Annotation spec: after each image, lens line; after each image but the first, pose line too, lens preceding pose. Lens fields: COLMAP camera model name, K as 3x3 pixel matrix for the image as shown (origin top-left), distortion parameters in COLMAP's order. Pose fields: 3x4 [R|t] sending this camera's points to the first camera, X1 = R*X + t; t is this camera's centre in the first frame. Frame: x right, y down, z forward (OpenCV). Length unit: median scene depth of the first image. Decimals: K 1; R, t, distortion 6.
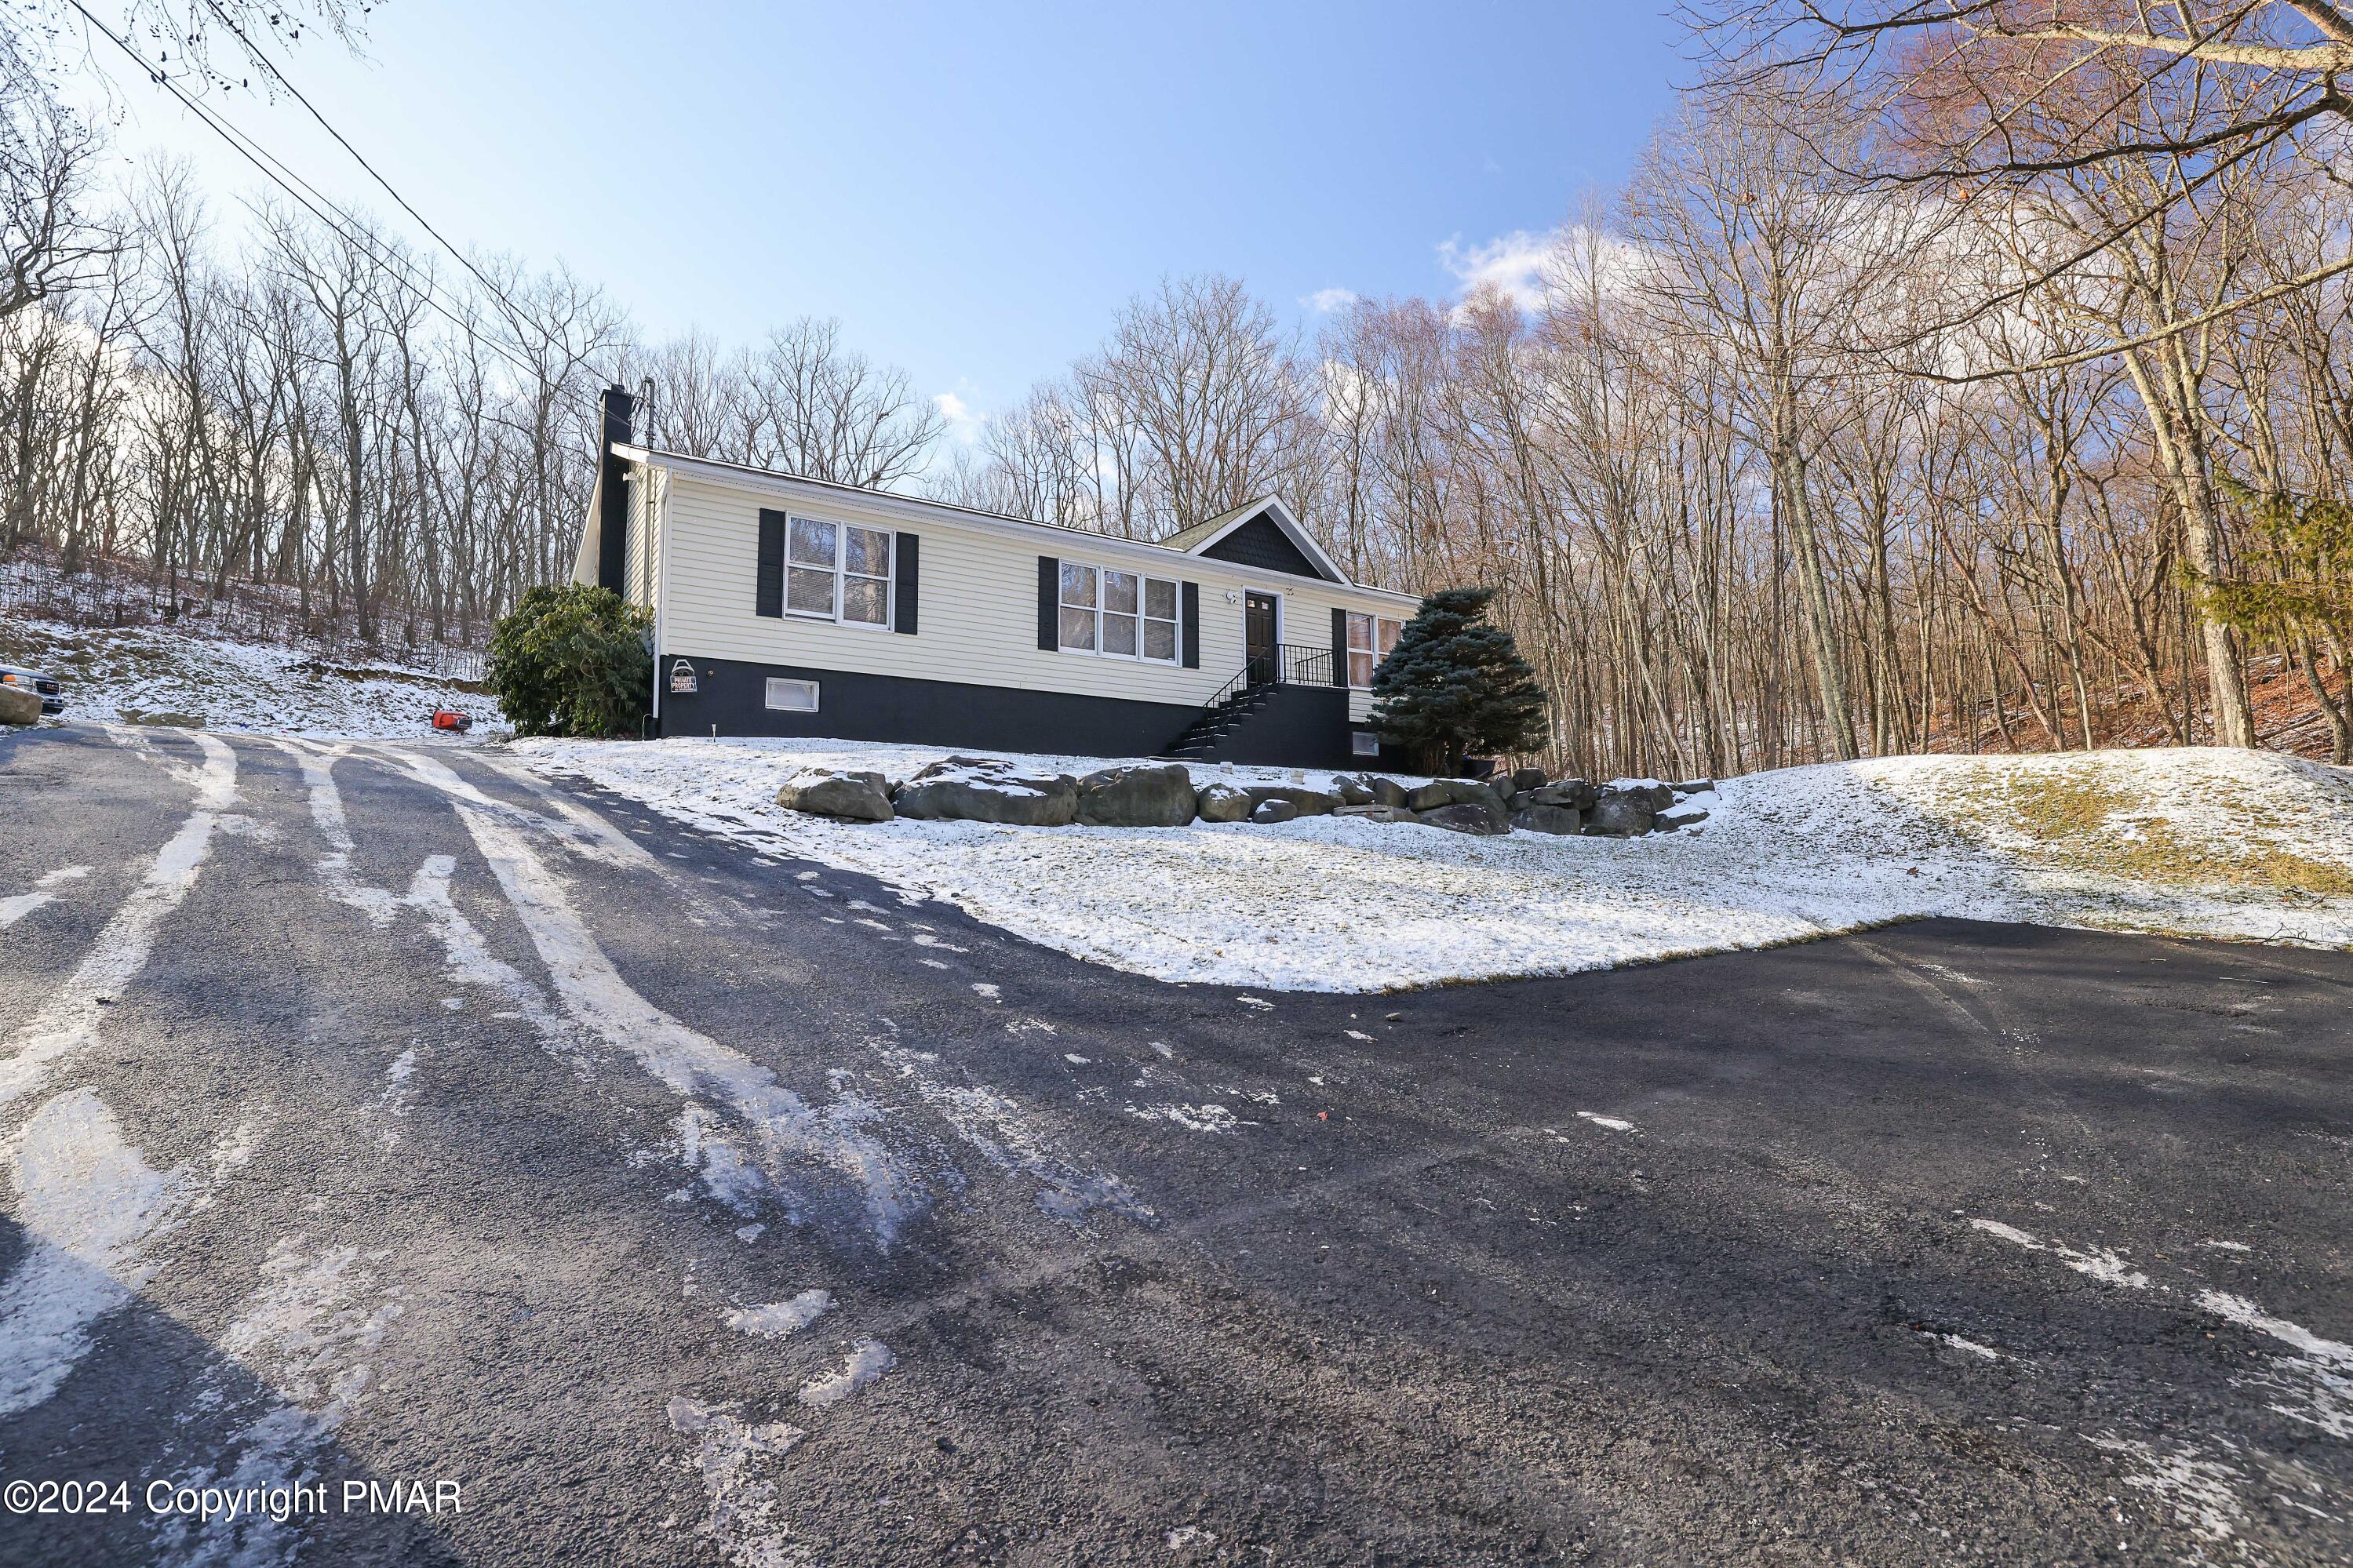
lens RADIAL K [[1191.5, 0, 1176.5], [0, 1191.5, 784.0], [0, 0, 1]] dist [0.000391, -0.000008]
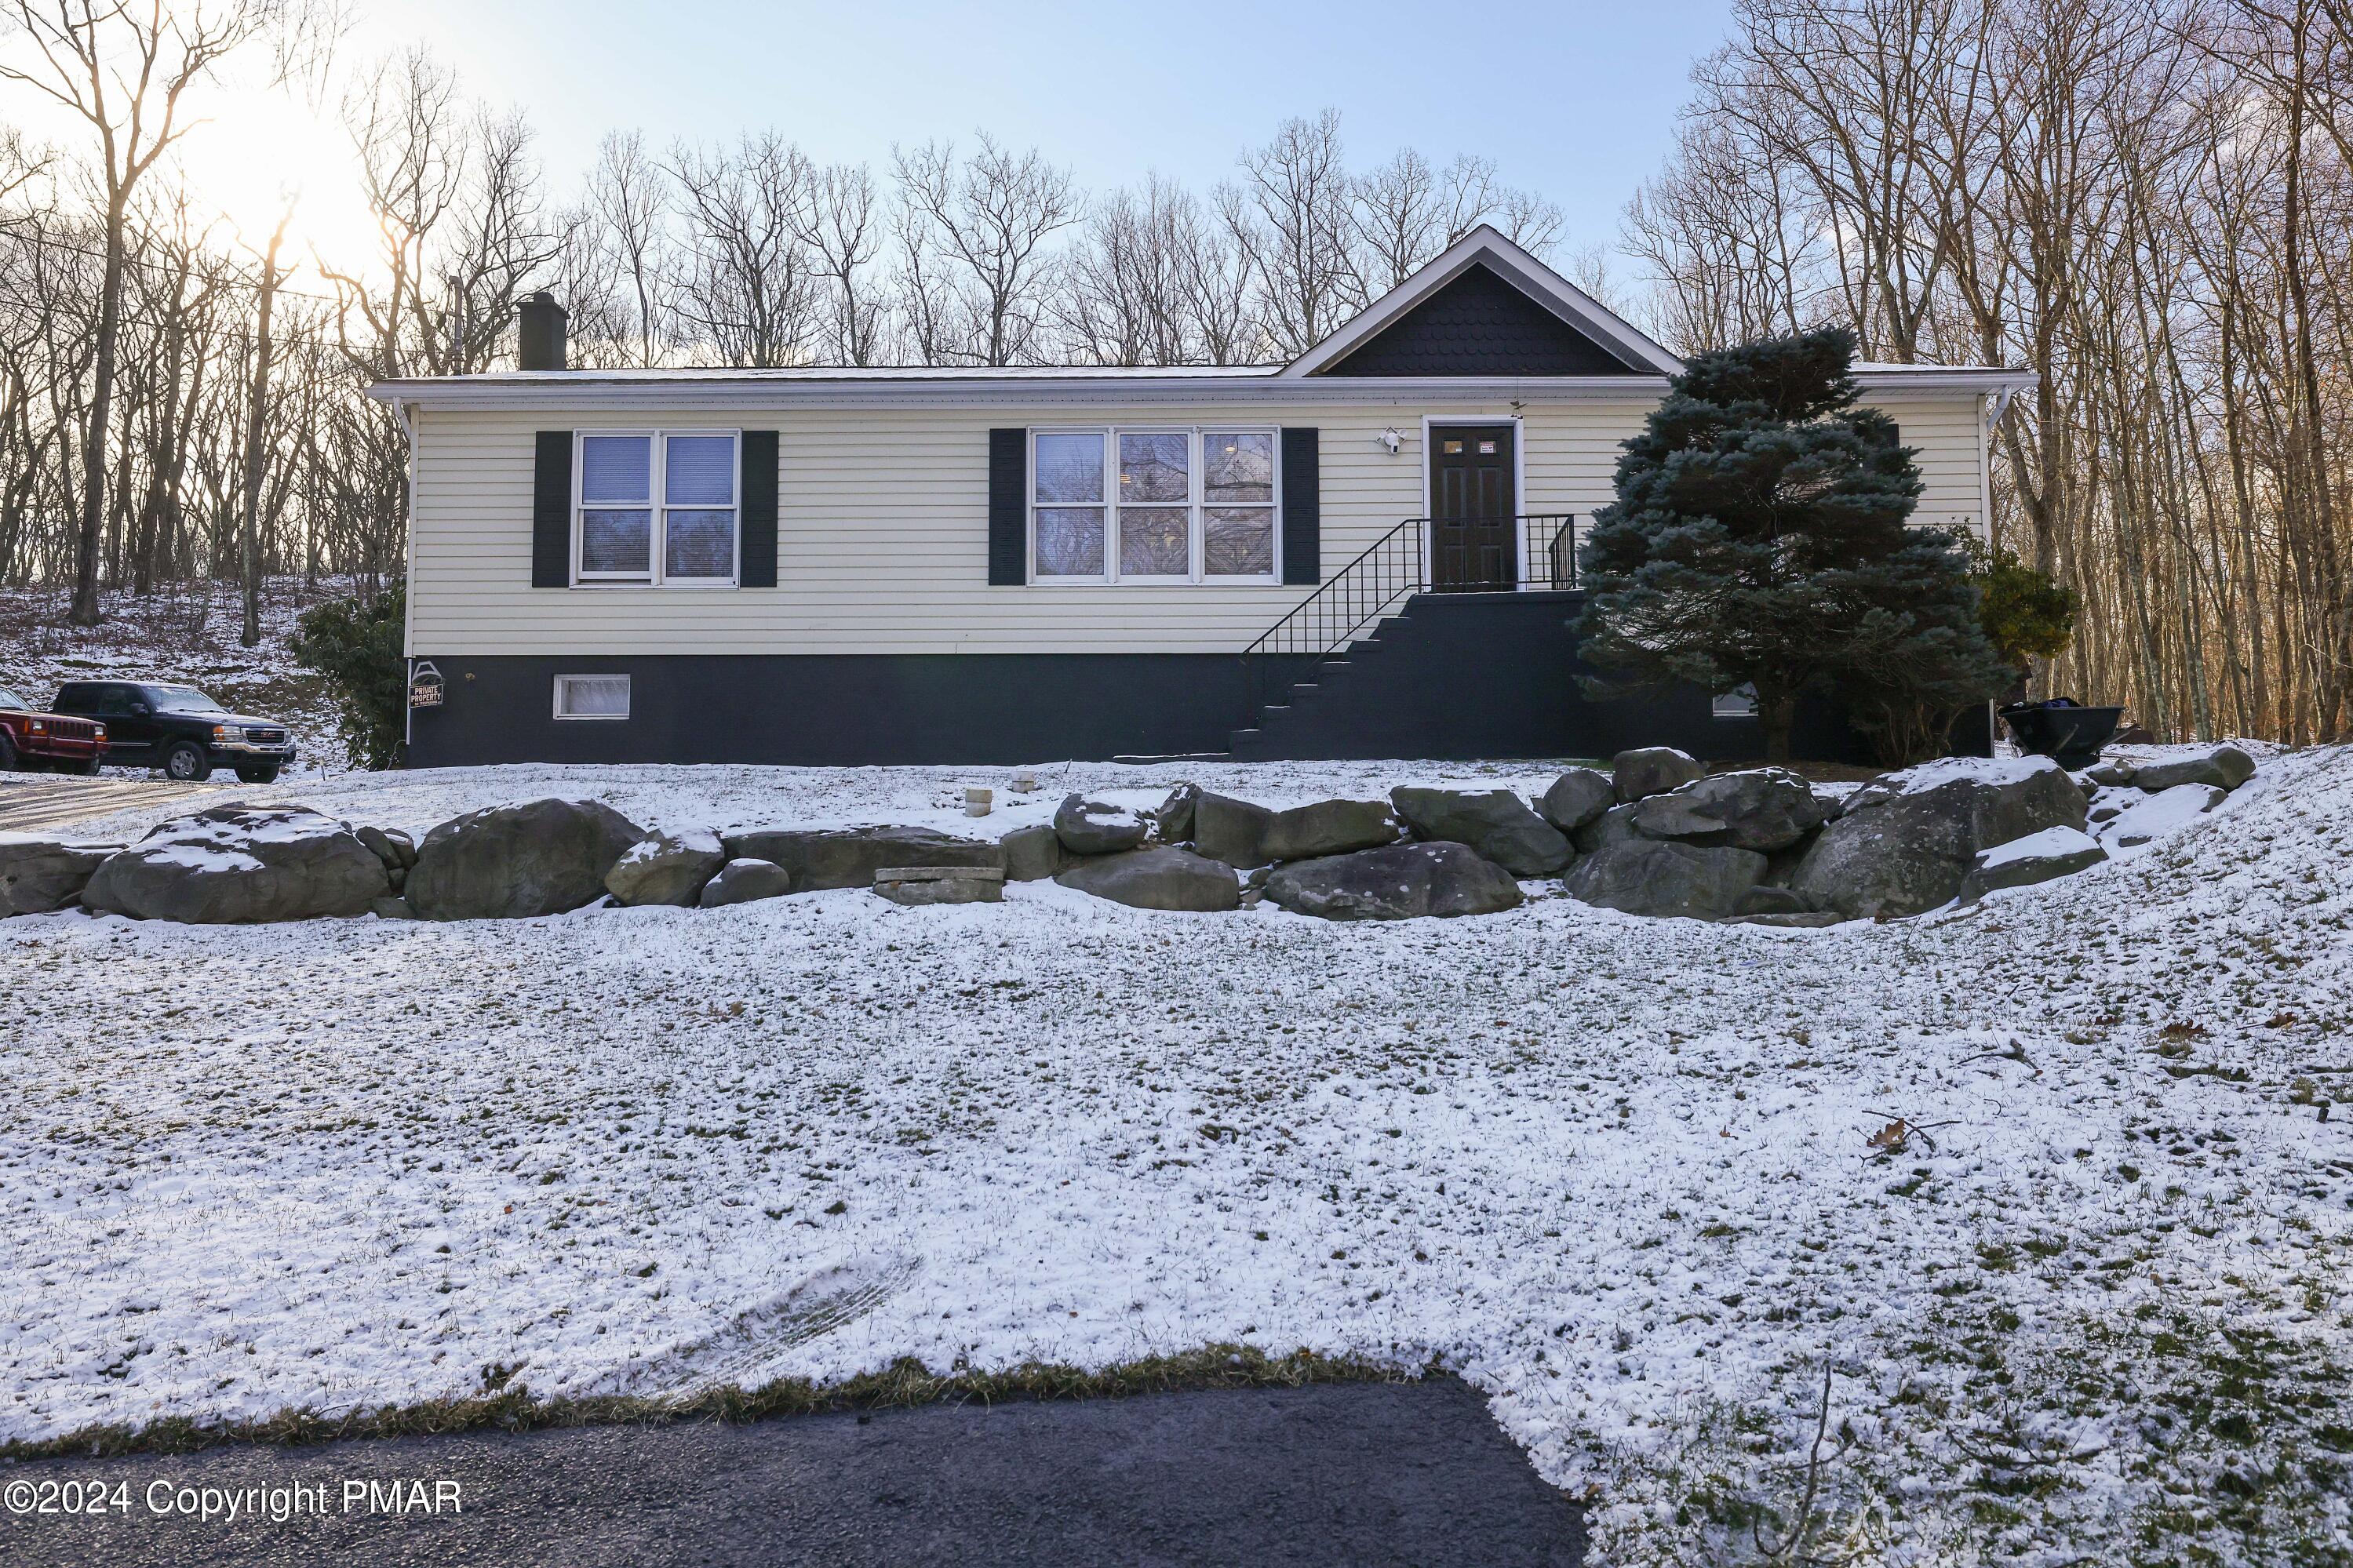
lens RADIAL K [[1510.3, 0, 1176.5], [0, 1510.3, 784.0], [0, 0, 1]] dist [0.020960, 0.028086]
pose [[0.809985, -0.042587, -0.584902, 0.417787], [0.045537, 0.998916, -0.009671, -0.002038], [0.584680, -0.018802, 0.811046, 0.458211]]
